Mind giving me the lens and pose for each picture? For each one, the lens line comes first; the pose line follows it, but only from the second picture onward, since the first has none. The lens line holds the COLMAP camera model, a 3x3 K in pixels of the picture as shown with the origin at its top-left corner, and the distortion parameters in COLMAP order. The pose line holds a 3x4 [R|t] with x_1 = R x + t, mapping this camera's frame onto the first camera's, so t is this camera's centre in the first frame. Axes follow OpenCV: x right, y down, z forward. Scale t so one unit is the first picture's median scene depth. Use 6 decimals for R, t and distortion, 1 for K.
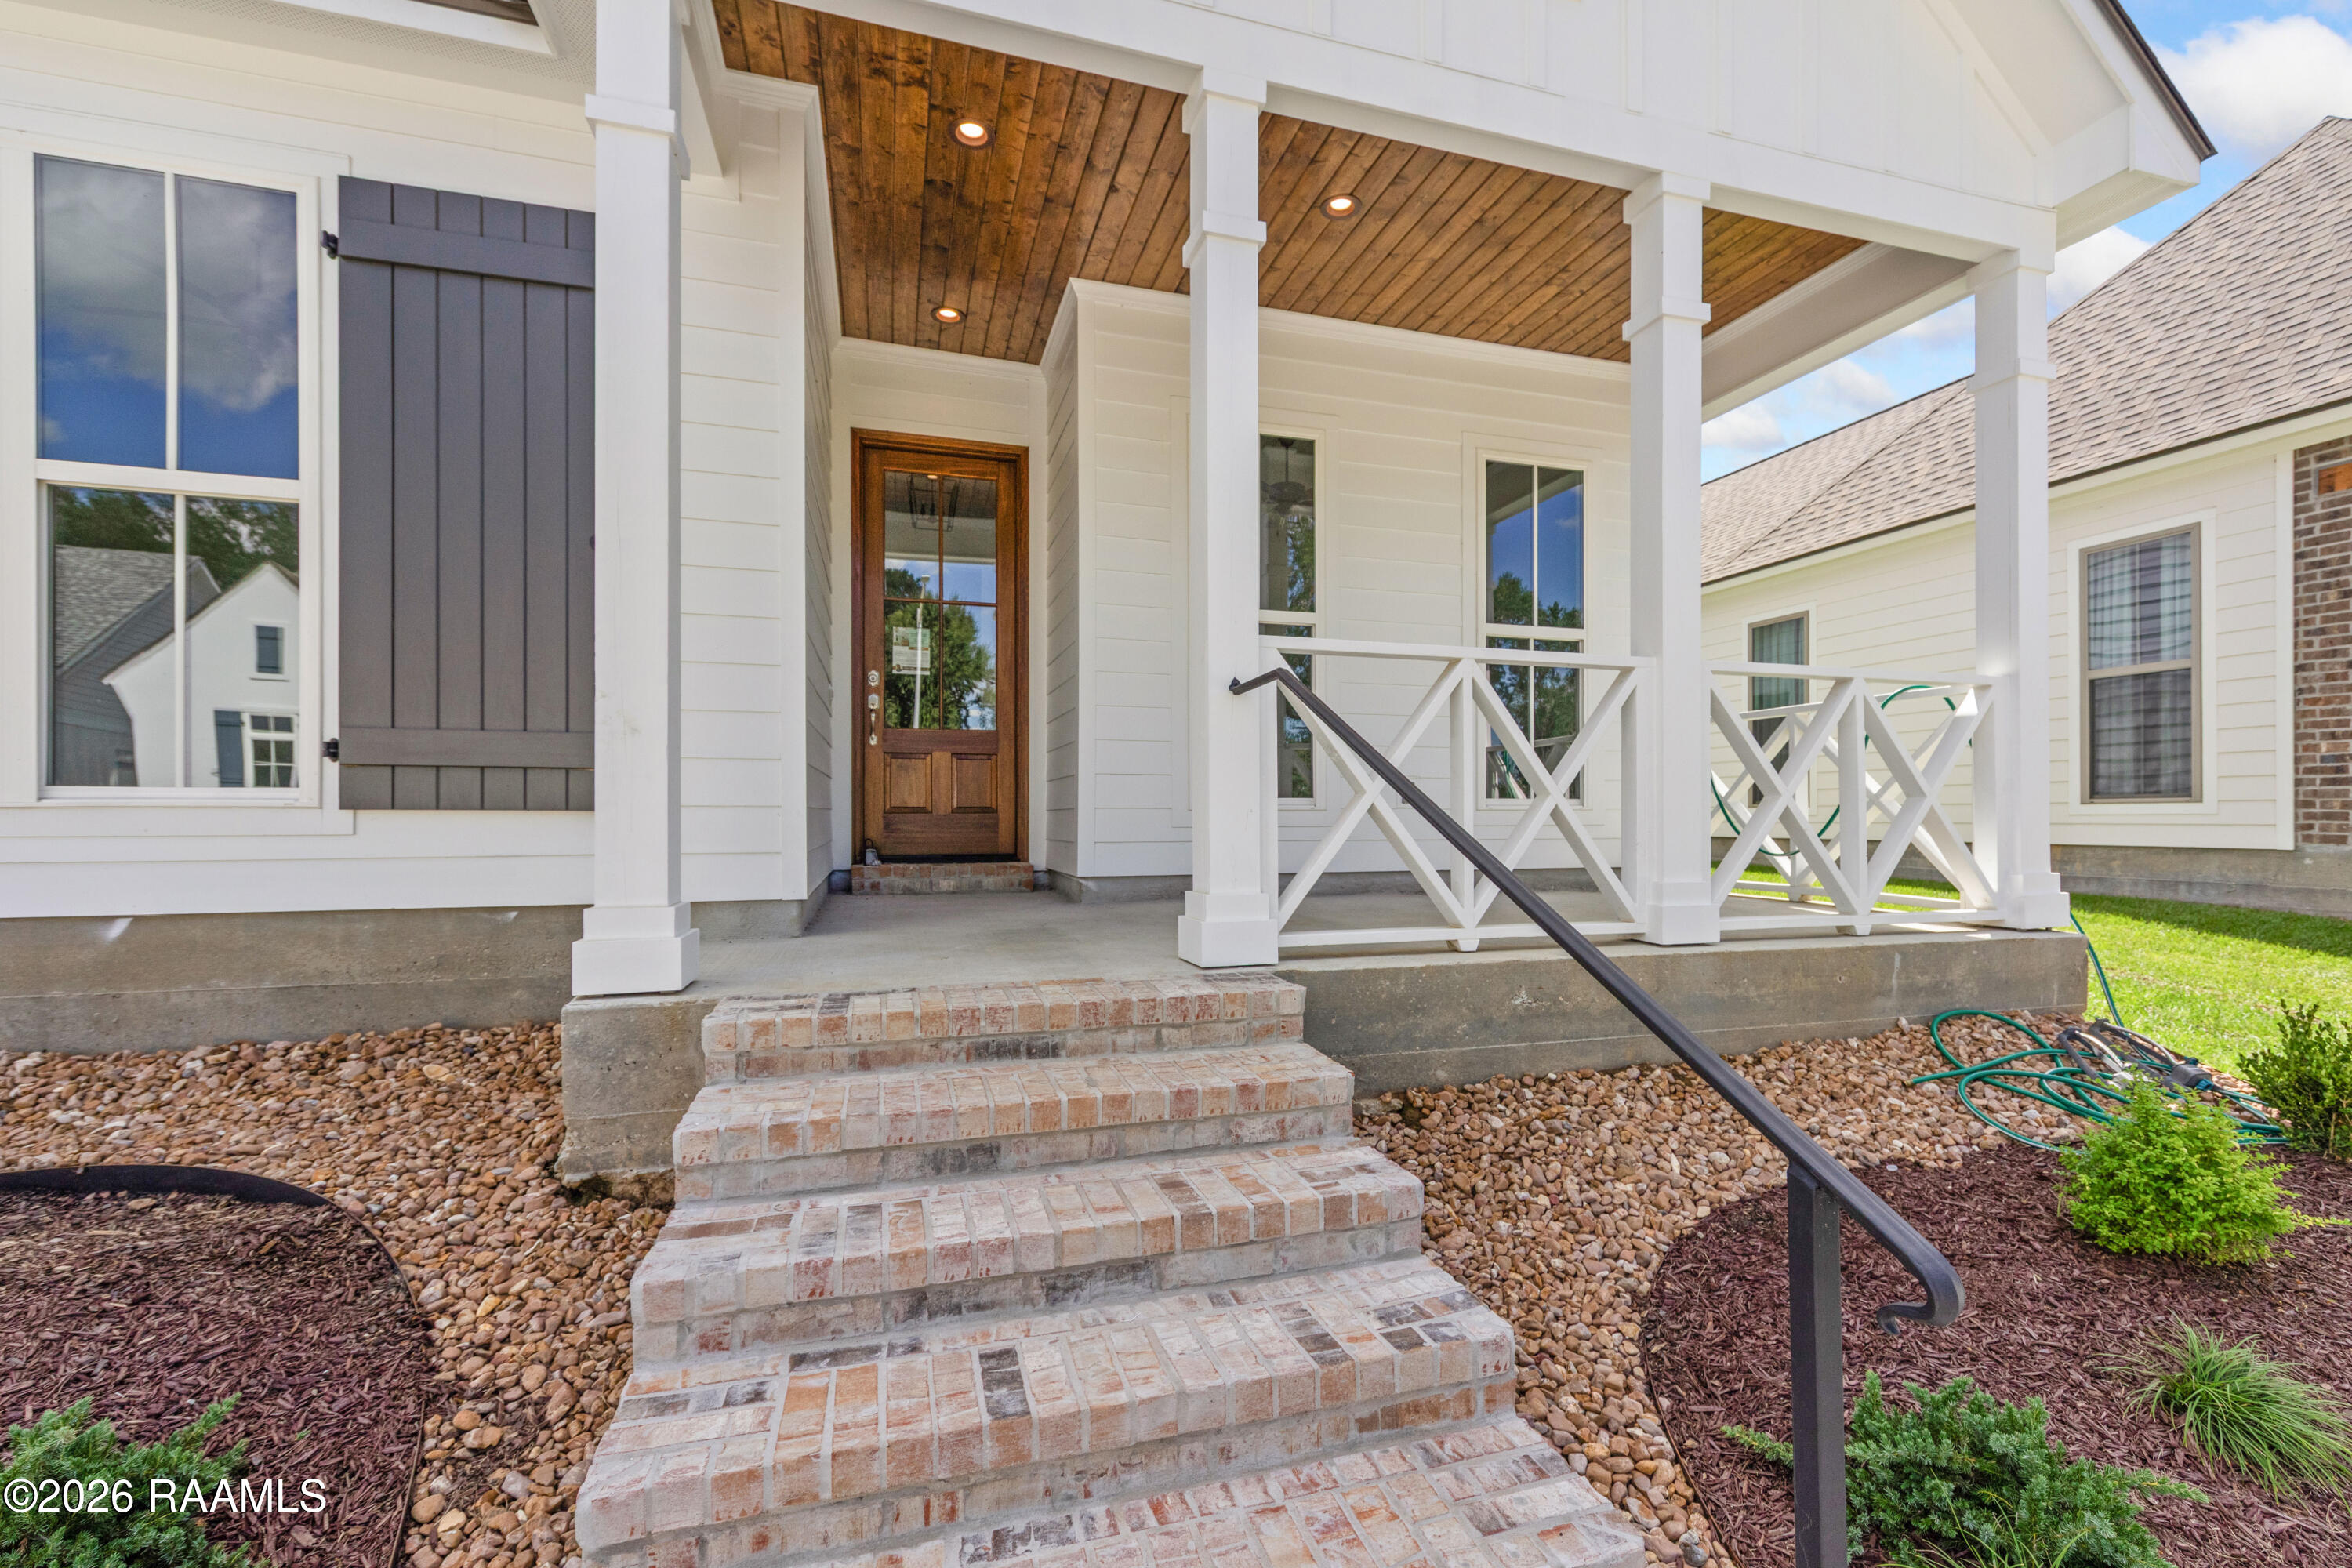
lens RADIAL K [[1033.2, 0, 1183.7], [0, 1033.2, 812.2], [0, 0, 1]] dist [0.000715, -0.000367]
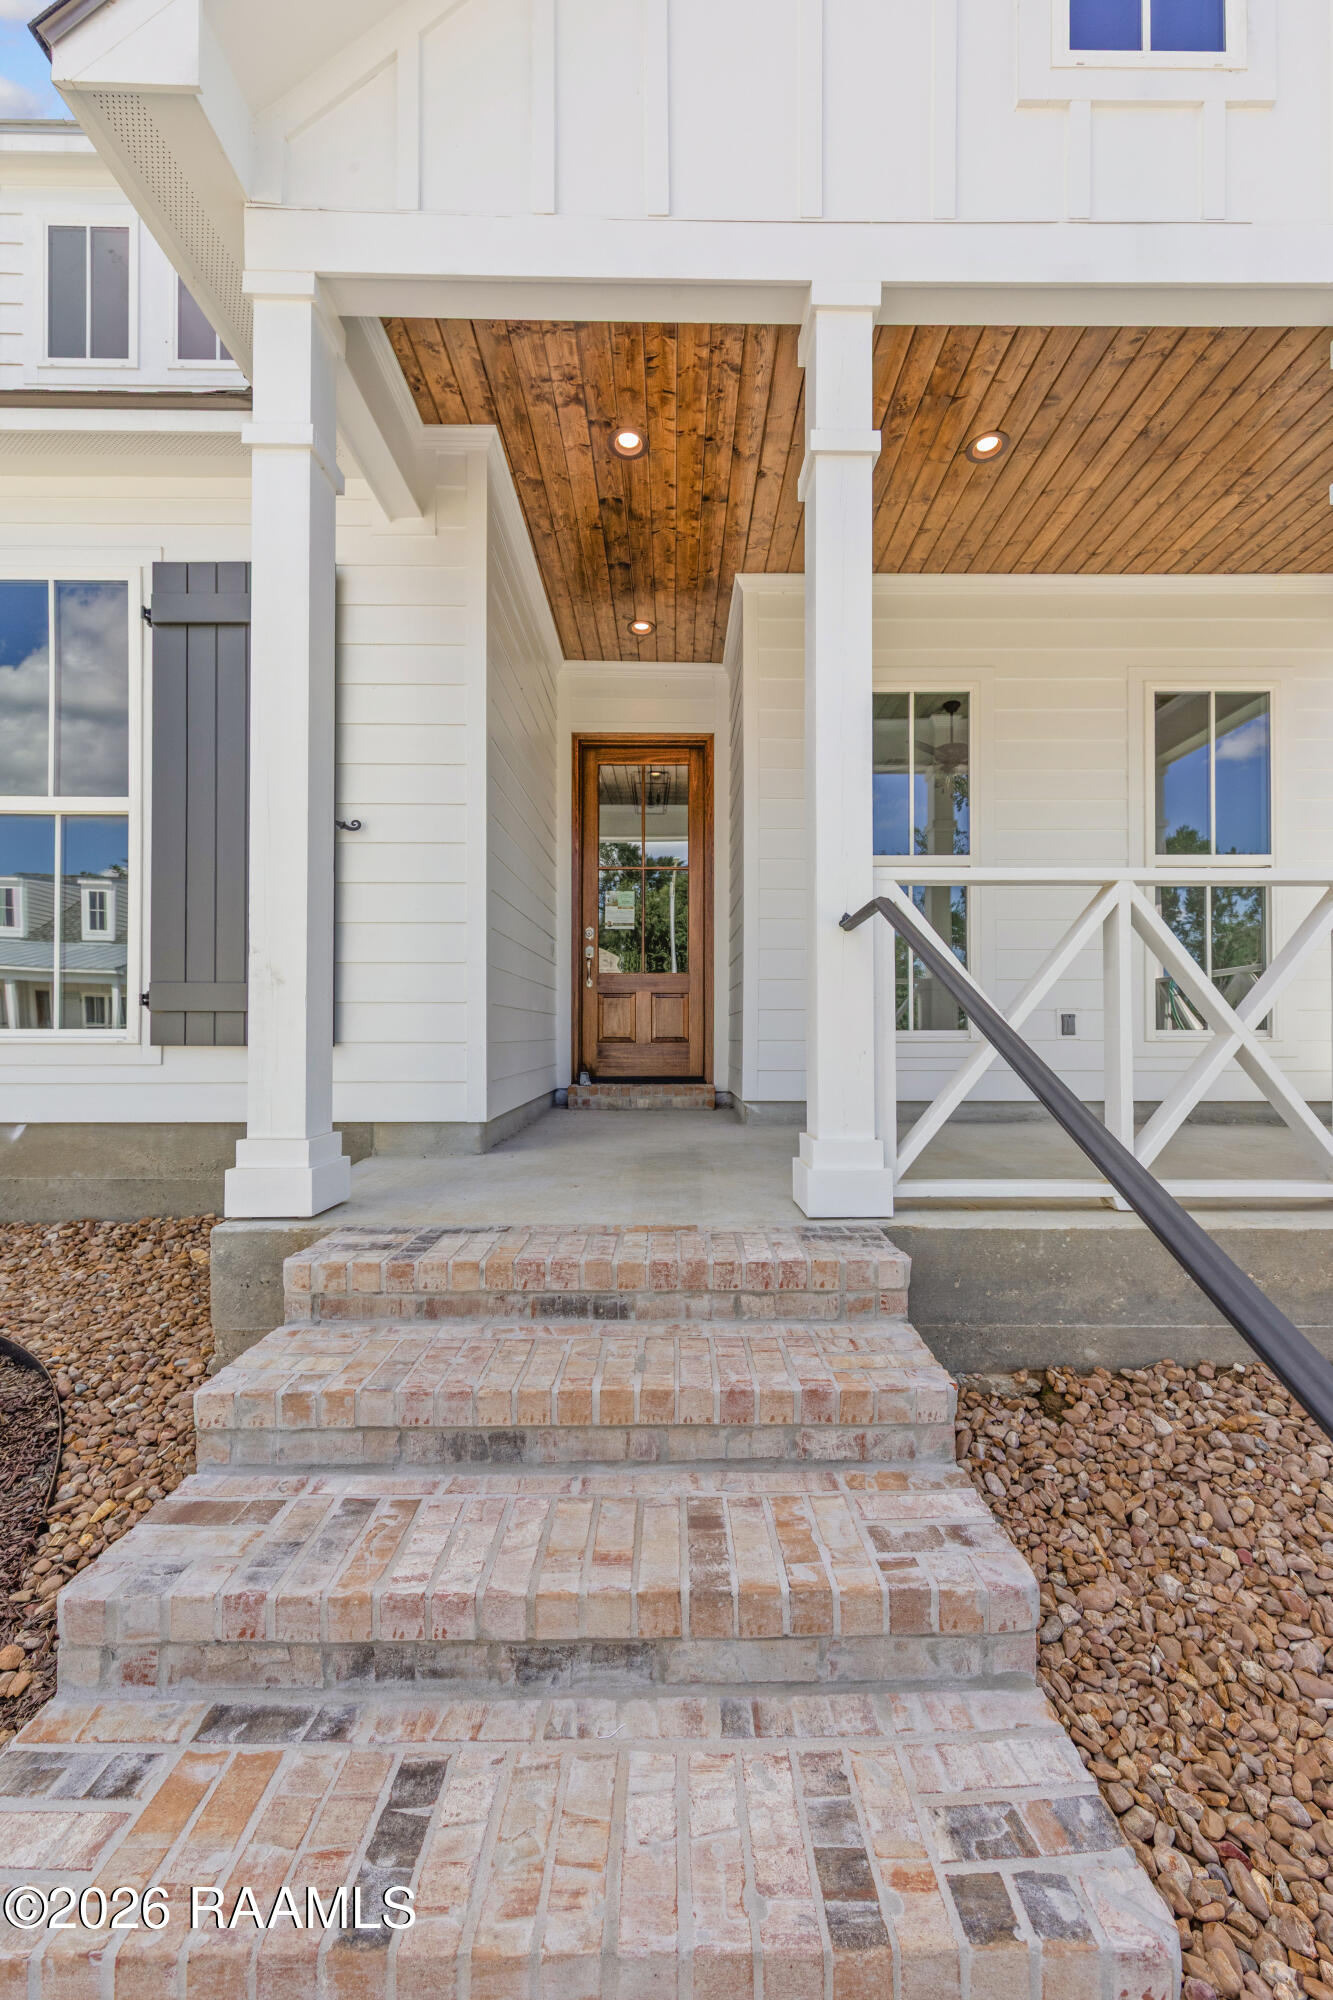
lens RADIAL K [[759.7, 0, 670.0], [0, 759.7, 1028.8], [0, 0, 1]] dist [0.005127, -0.002374]
pose [[0.957928, -0.001899, -0.287003, 0.094300], [0.000596, 0.999989, -0.004627, -0.020202], [0.287009, 0.004262, 0.957918, 0.281207]]
